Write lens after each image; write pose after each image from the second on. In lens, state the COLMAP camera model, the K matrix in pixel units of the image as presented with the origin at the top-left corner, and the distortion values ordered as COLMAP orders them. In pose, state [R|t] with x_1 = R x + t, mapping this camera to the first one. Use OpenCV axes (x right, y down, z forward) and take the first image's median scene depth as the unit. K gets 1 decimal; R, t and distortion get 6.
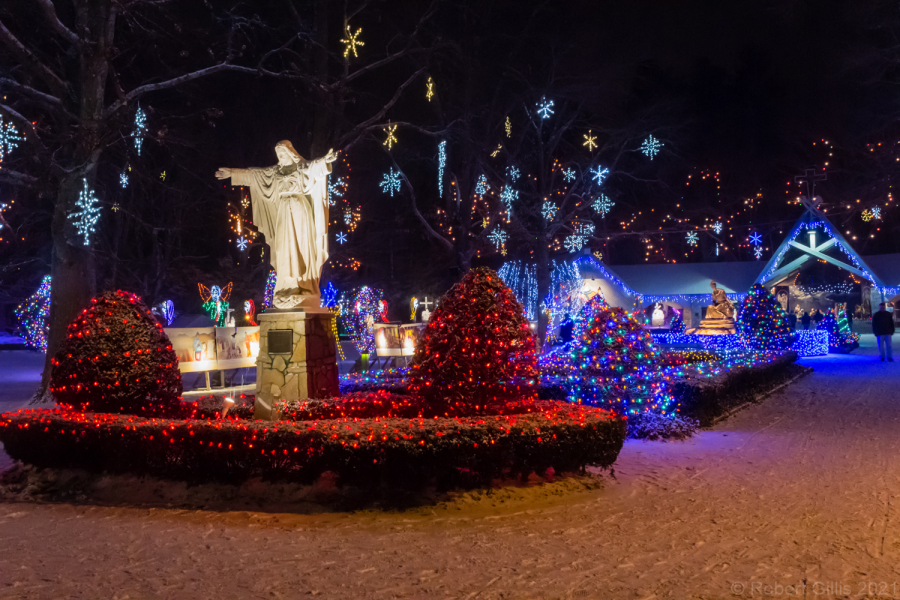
lens RADIAL K [[986.5, 0, 448.4], [0, 986.5, 300.8], [0, 0, 1]] dist [0.057048, 0.000000]
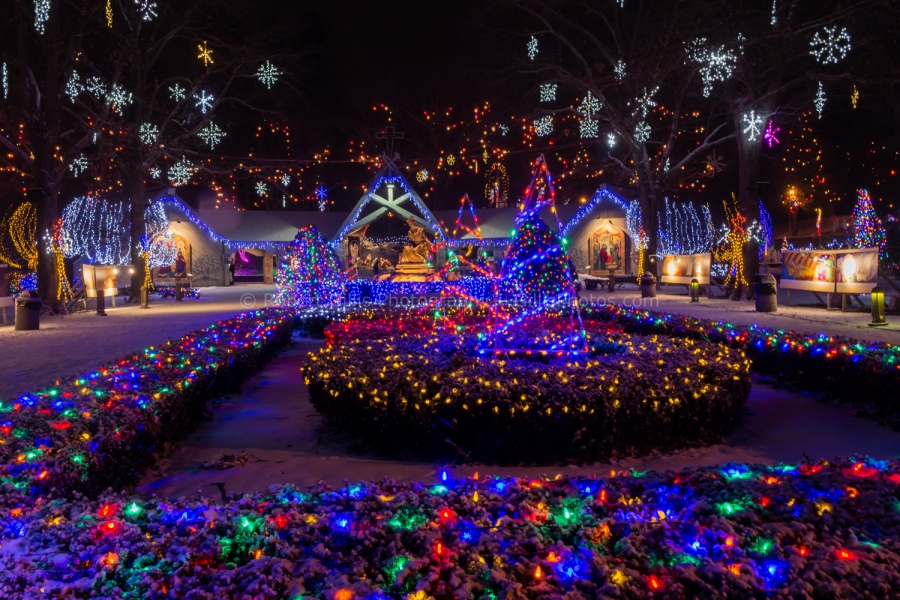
lens RADIAL K [[812.5, 0, 451.2], [0, 812.5, 295.3], [0, 0, 1]] dist [0.034942, 0.004867]
pose [[0.858003, -0.006290, 0.513607, -0.028720], [-0.019790, 0.998778, 0.045293, 0.007437], [-0.513264, -0.049026, 0.856829, 0.210377]]
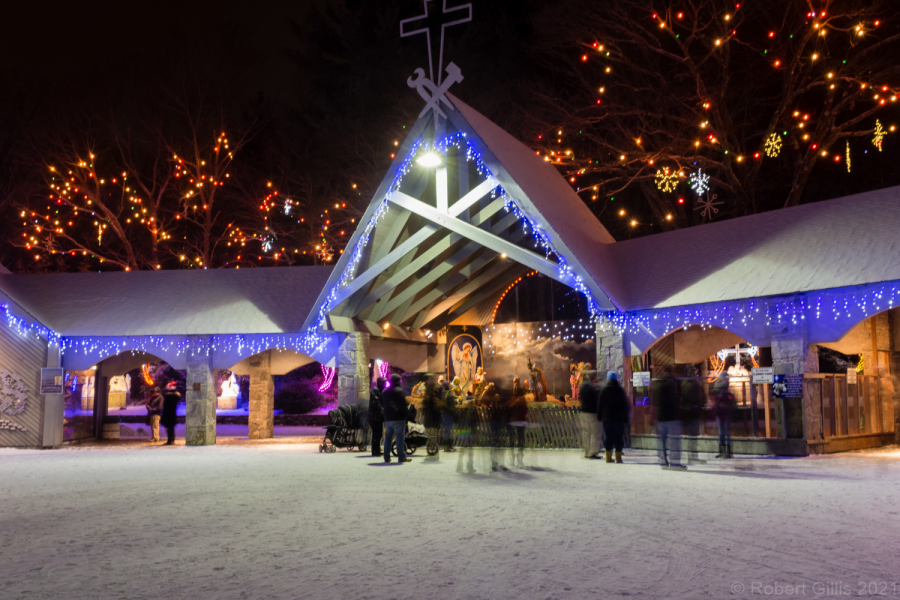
lens RADIAL K [[810.9, 0, 449.6], [0, 810.9, 302.5], [0, 0, 1]] dist [0.000138, 0.000106]
pose [[0.998628, 0.010275, -0.051348, 0.386055], [-0.014768, 0.996019, -0.087906, 0.007486], [0.050240, 0.088544, 0.994804, 0.710600]]
